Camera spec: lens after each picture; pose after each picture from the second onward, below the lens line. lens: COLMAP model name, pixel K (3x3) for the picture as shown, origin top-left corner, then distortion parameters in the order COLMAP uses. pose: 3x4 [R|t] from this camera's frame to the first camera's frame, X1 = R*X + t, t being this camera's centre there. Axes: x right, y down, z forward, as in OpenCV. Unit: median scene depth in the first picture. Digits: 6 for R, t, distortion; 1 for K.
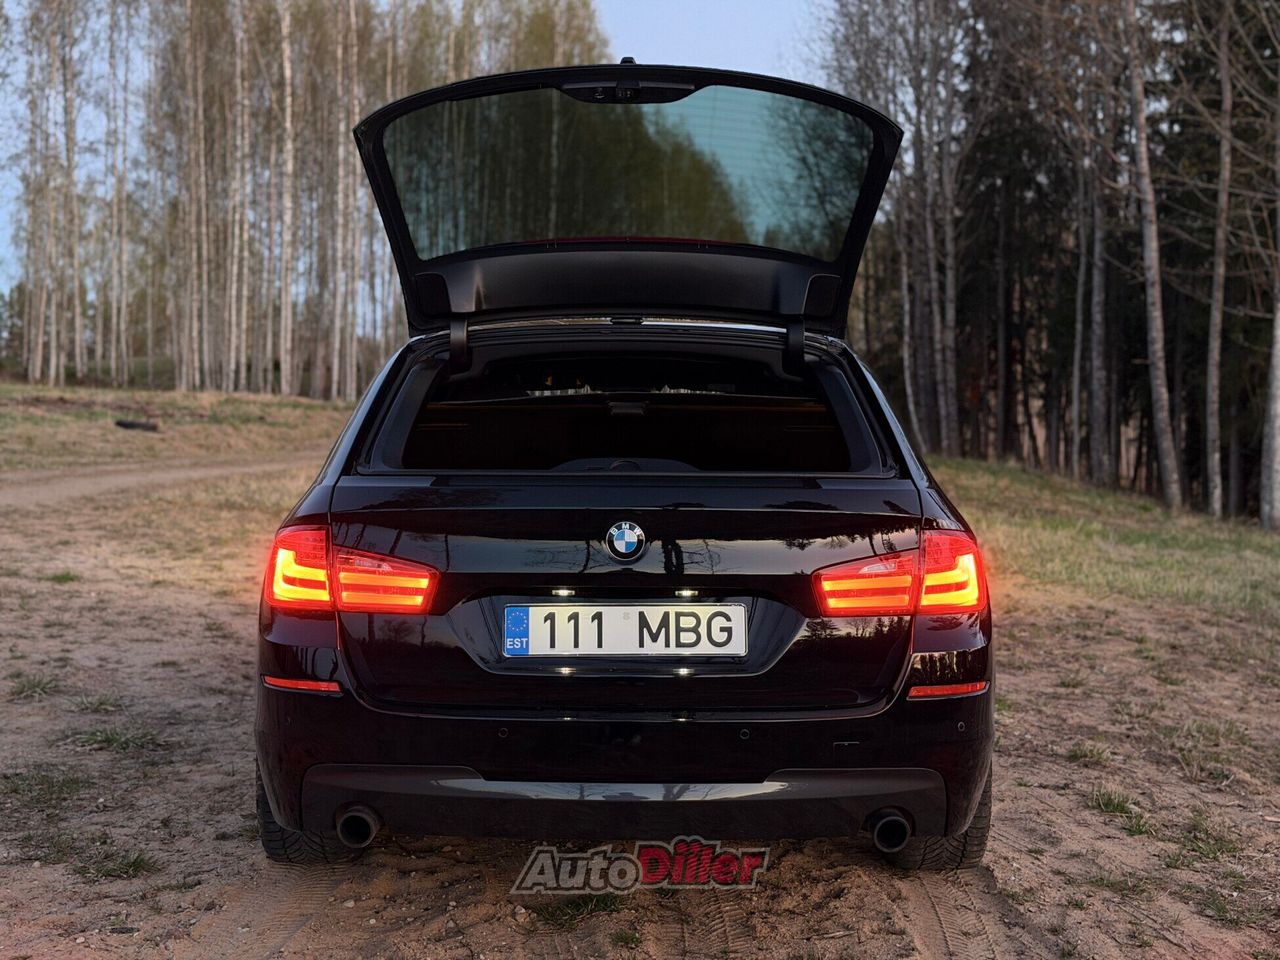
lens RADIAL K [[1787.0, 0, 617.9], [0, 1787.0, 517.2], [0, 0, 1]] dist [0.119839, 0.000000]
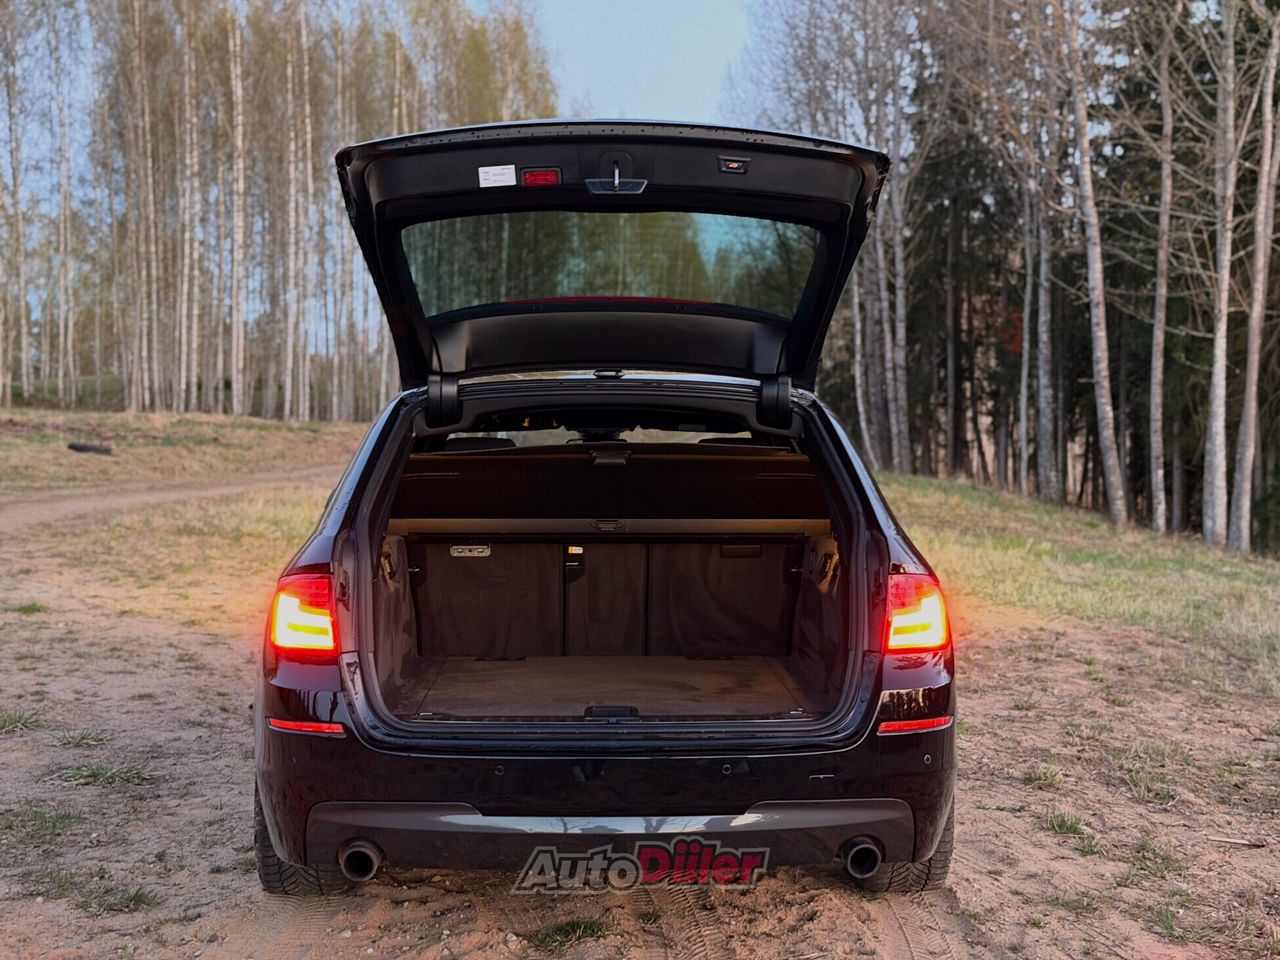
lens RADIAL K [[1787.0, 0, 641.0], [0, 1787.0, 525.3], [0, 0, 1]] dist [0.119839, 0.000000]
pose [[0.999221, -0.005850, 0.039039, -0.007196], [0.006029, 0.999972, -0.004463, -0.006754], [-0.039011, 0.004695, 0.999228, -0.021653]]
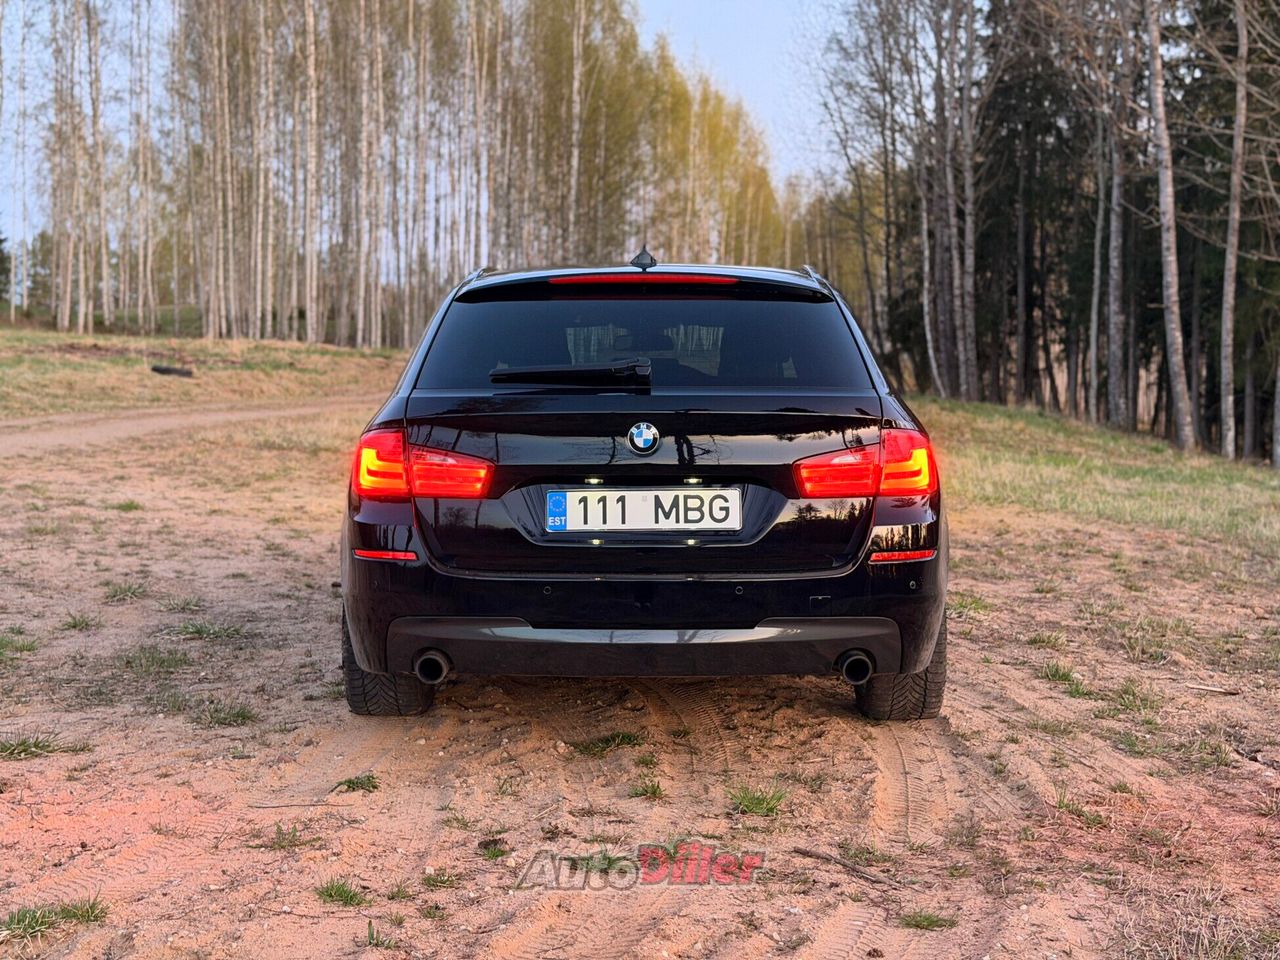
lens RADIAL K [[1787.0, 0, 639.5], [0, 1787.0, 520.5], [0, 0, 1]] dist [0.119839, 0.000000]
pose [[0.999994, -0.003359, -0.001100, 0.000806], [0.003391, 0.999527, 0.030572, 0.011018], [0.000997, -0.030576, 0.999532, -0.088295]]
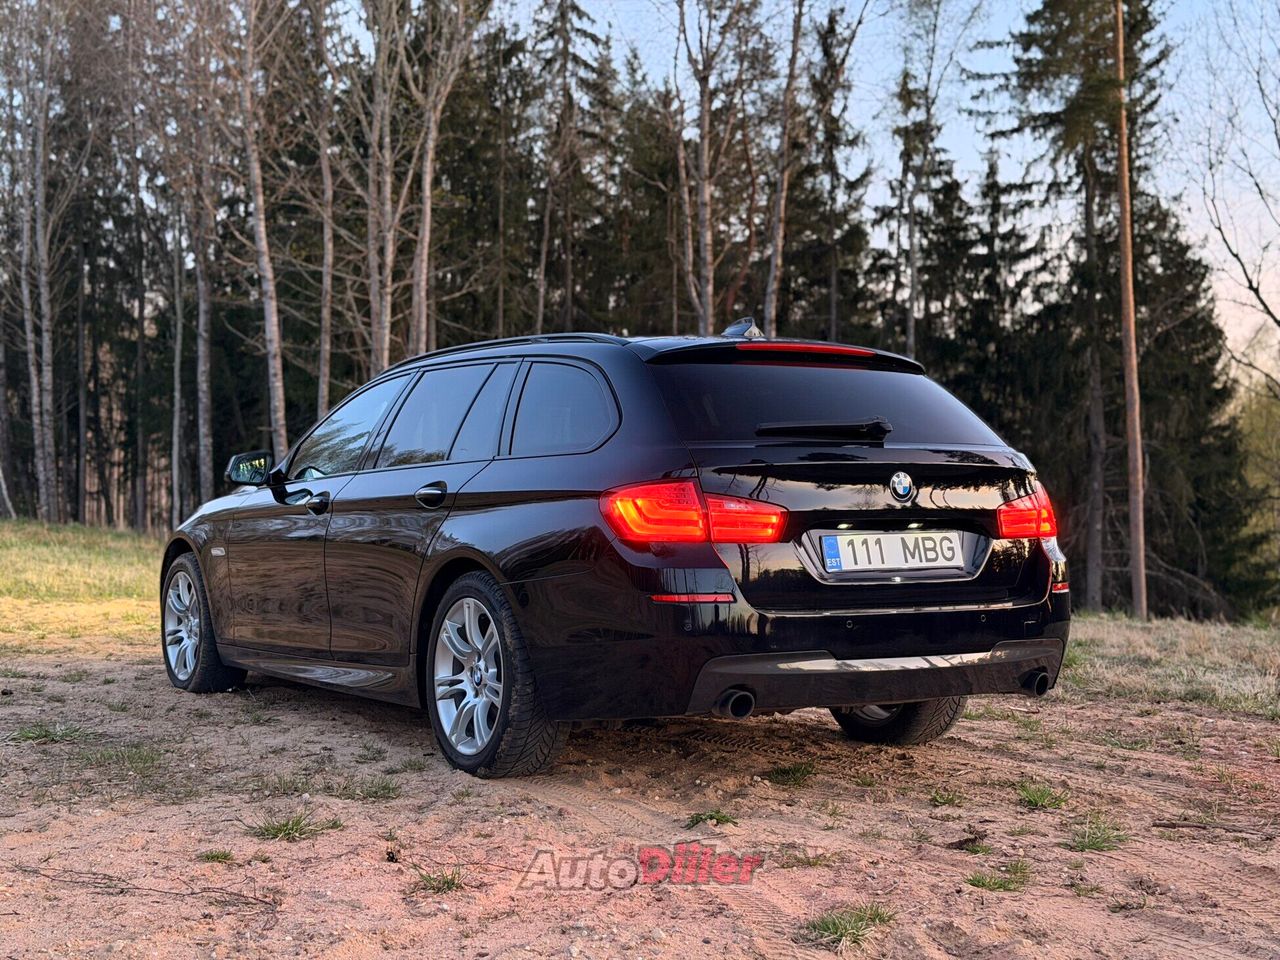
lens RADIAL K [[1787.0, 0, 644.7], [0, 1787.0, 516.8], [0, 0, 1]] dist [0.119839, 0.000000]
pose [[0.853675, -0.009184, 0.520724, -0.305116], [0.030433, 0.999016, -0.032272, 0.025961], [-0.519915, 0.043397, 0.853115, -0.032612]]
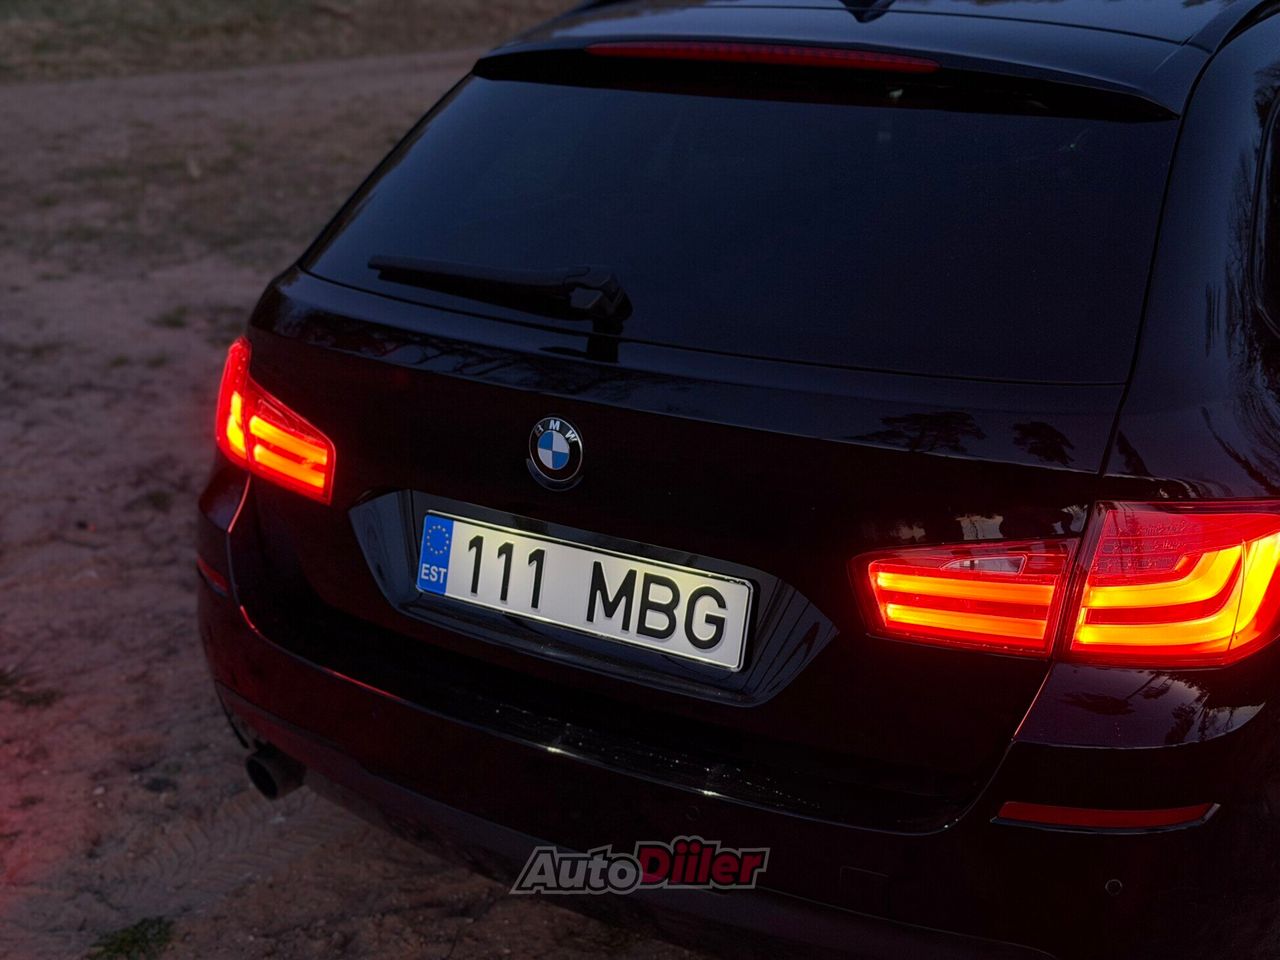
lens RADIAL K [[1787.0, 0, 645.2], [0, 1787.0, 479.1], [0, 0, 1]] dist [0.119839, 0.000000]
pose [[0.836174, 0.164879, -0.523095, 0.114427], [-0.025413, 0.964367, 0.263345, -0.045087], [0.547876, -0.206909, 0.810568, 0.181363]]
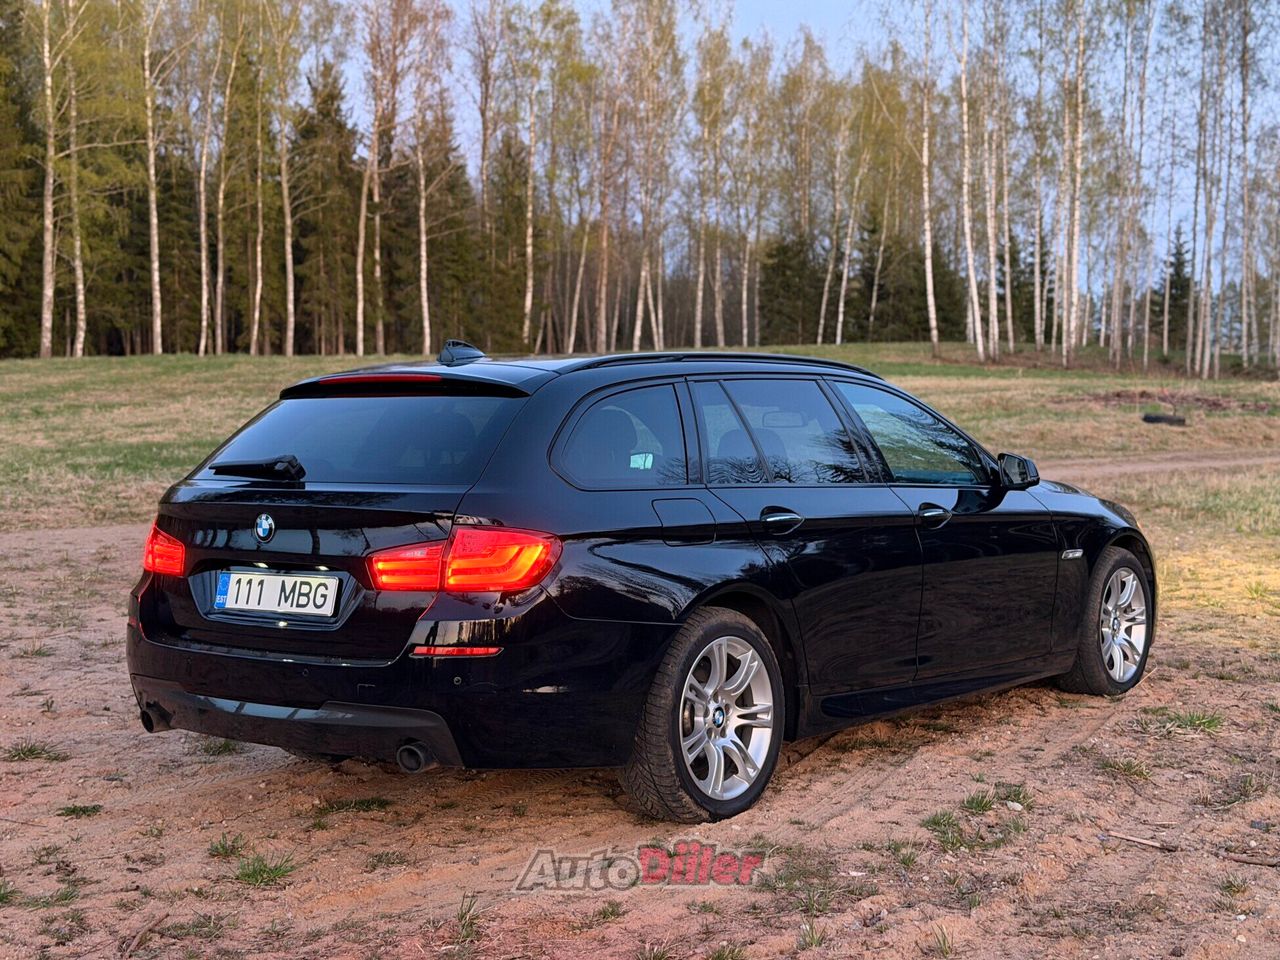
lens RADIAL K [[1787.0, 0, 641.1], [0, 1787.0, 483.2], [0, 0, 1]] dist [0.119839, 0.000000]
pose [[0.793213, 0.008982, -0.608878, 0.367257], [-0.017085, 0.999826, -0.007509, -0.005525], [0.608705, 0.016359, 0.793228, 0.023629]]
